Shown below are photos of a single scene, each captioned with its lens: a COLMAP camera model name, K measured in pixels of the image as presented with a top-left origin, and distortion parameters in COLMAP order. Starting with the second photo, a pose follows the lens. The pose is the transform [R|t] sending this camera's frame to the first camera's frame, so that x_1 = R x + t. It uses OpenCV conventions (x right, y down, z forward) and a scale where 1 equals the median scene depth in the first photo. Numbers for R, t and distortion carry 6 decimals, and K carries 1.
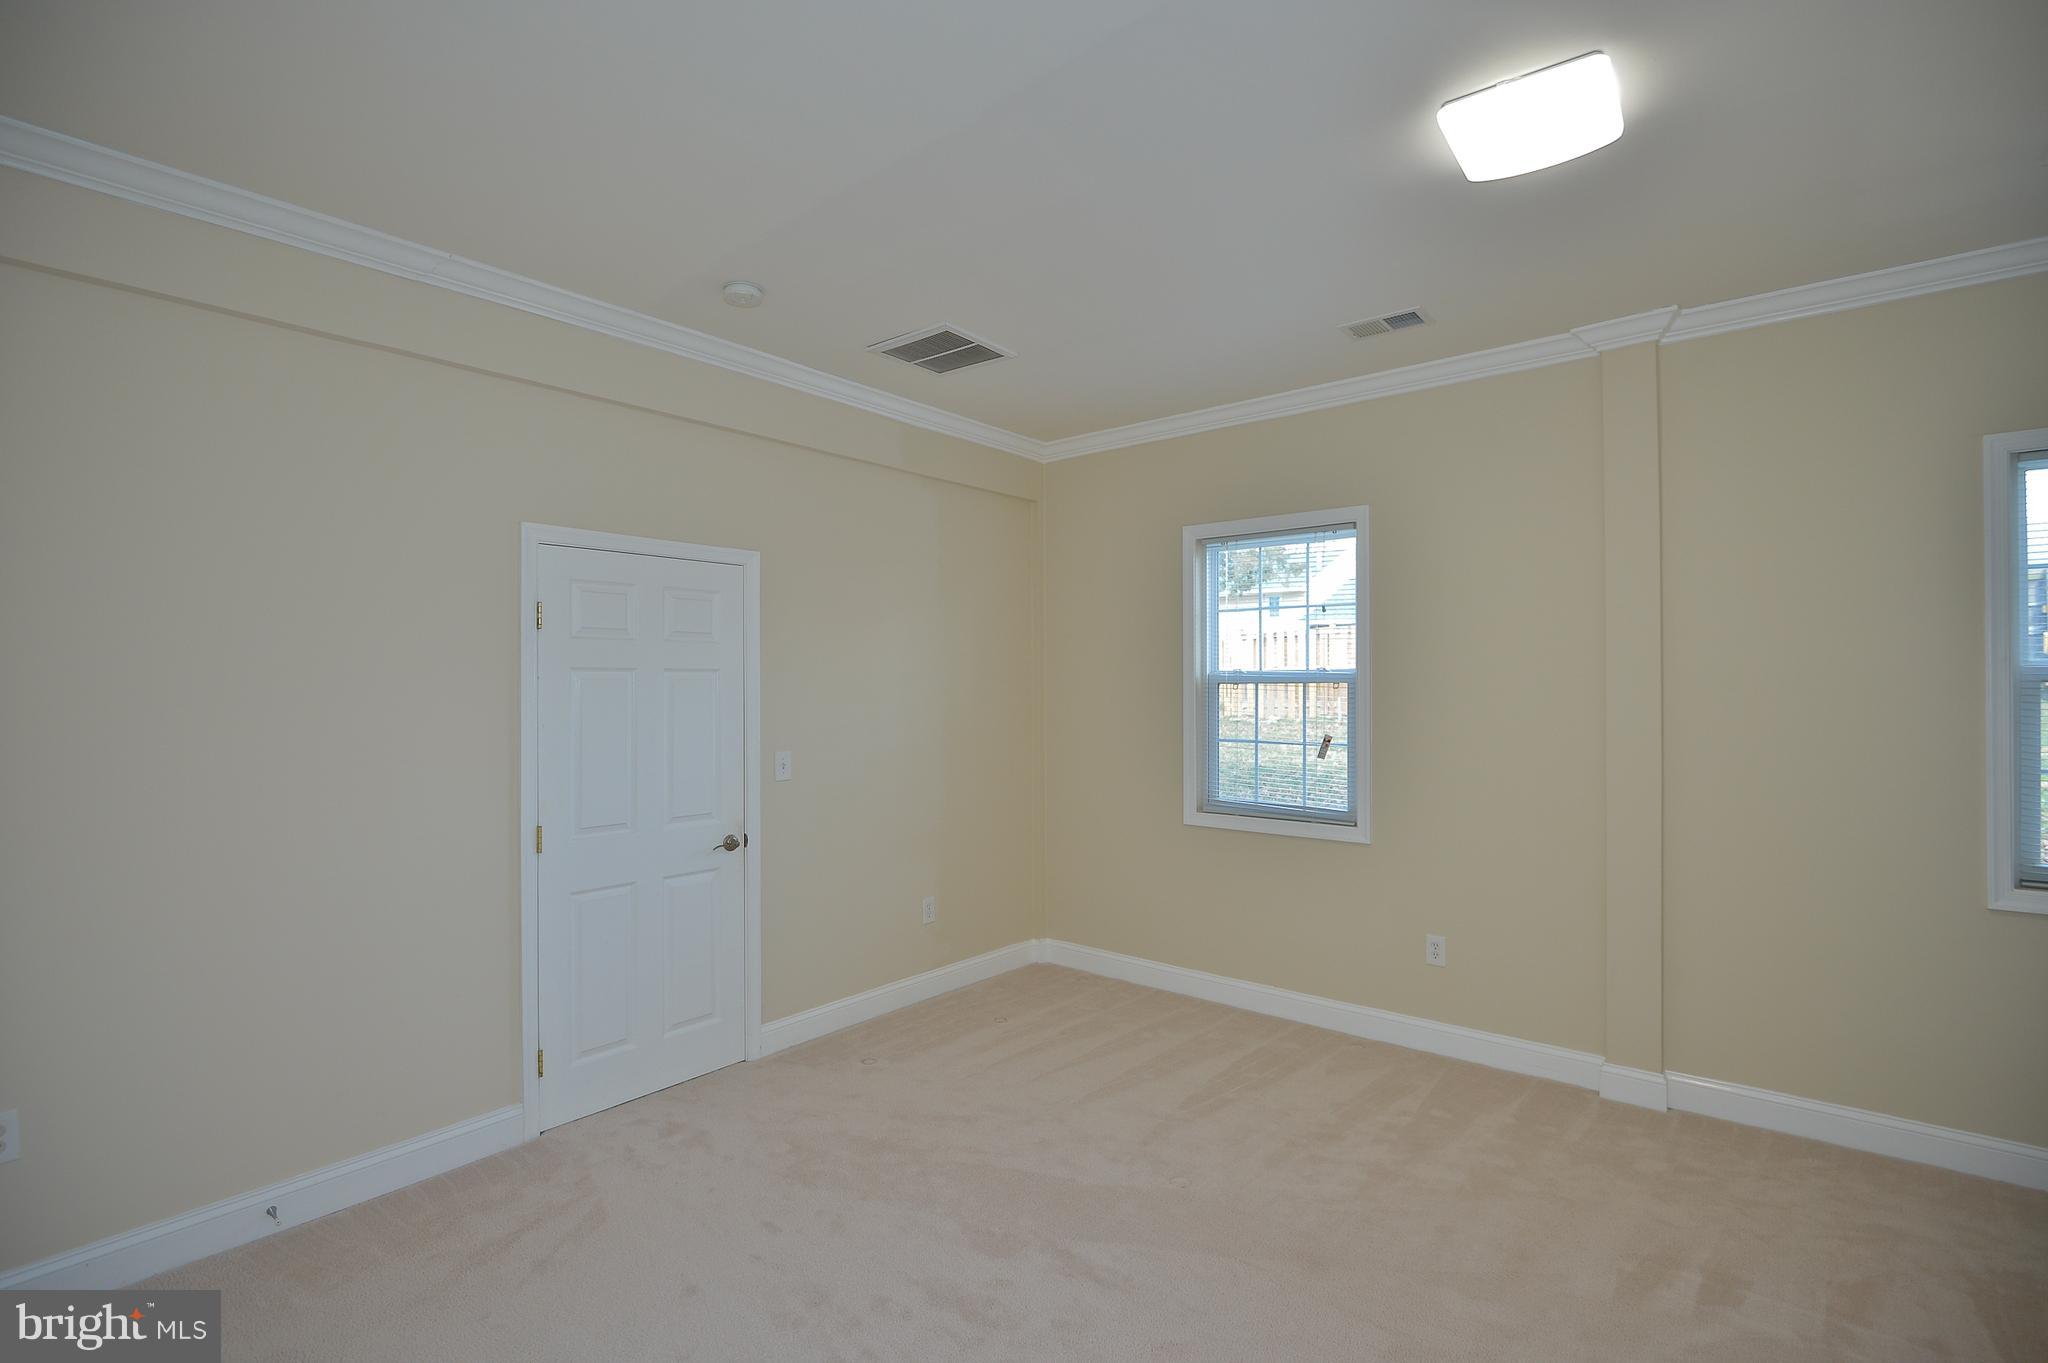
lens RADIAL K [[940.3, 0, 1019.5], [0, 940.3, 682.0], [0, 0, 1]] dist [-0.011792, -0.005296]
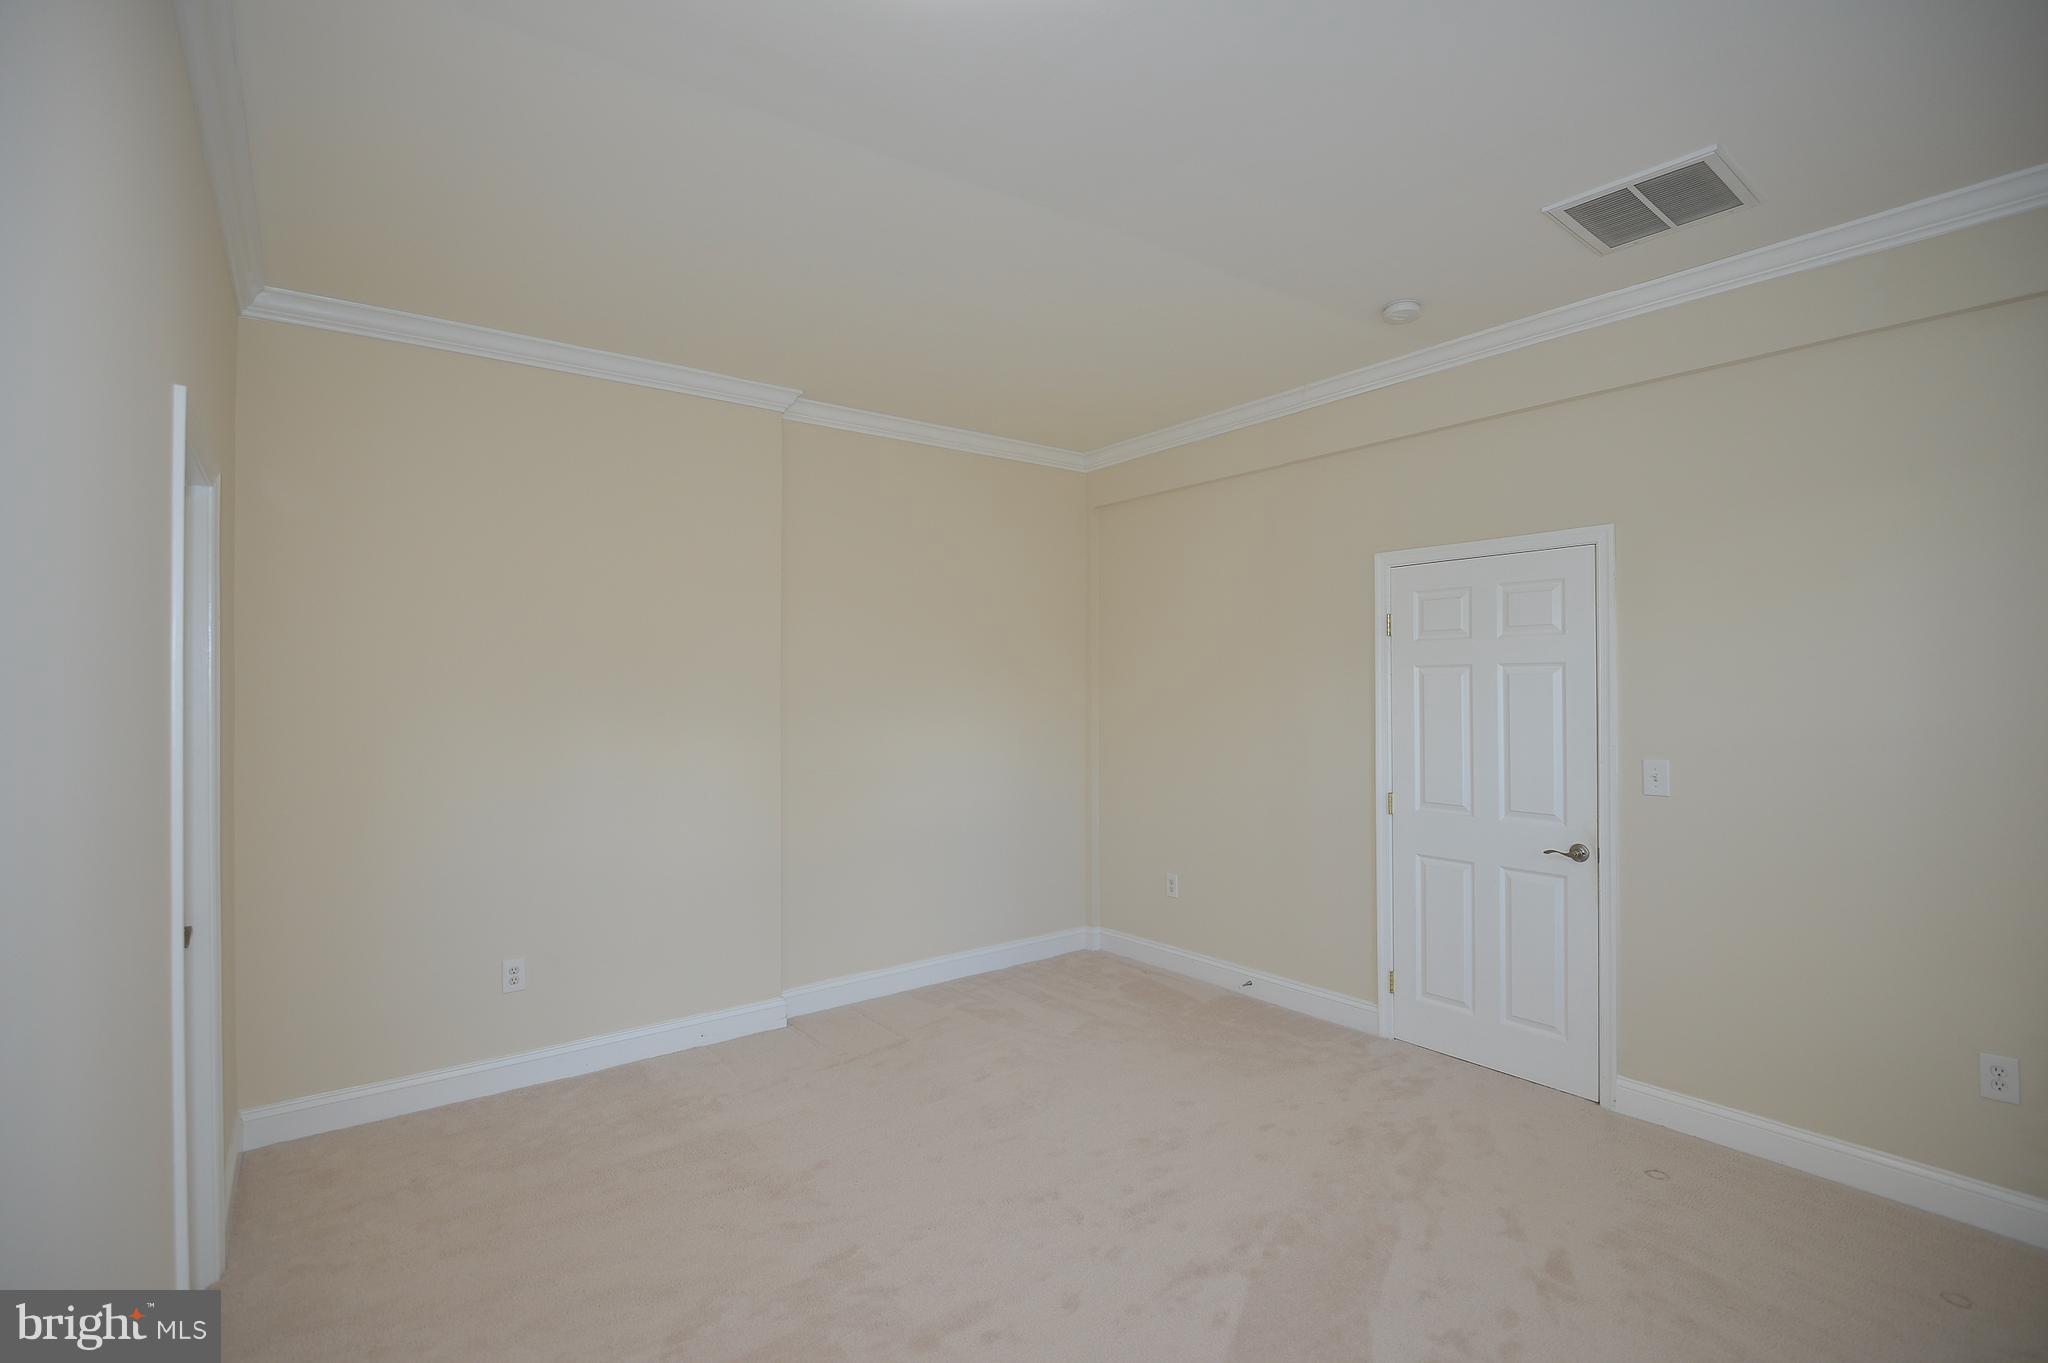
lens RADIAL K [[940.3, 0, 1027.5], [0, 940.3, 680.5], [0, 0, 1]] dist [-0.011792, -0.005296]
pose [[-0.224232, -0.010142, -0.974483, 4.893543], [-0.002037, 0.999949, -0.009939, 0.103894], [0.974534, -0.000243, -0.224241, 4.796565]]
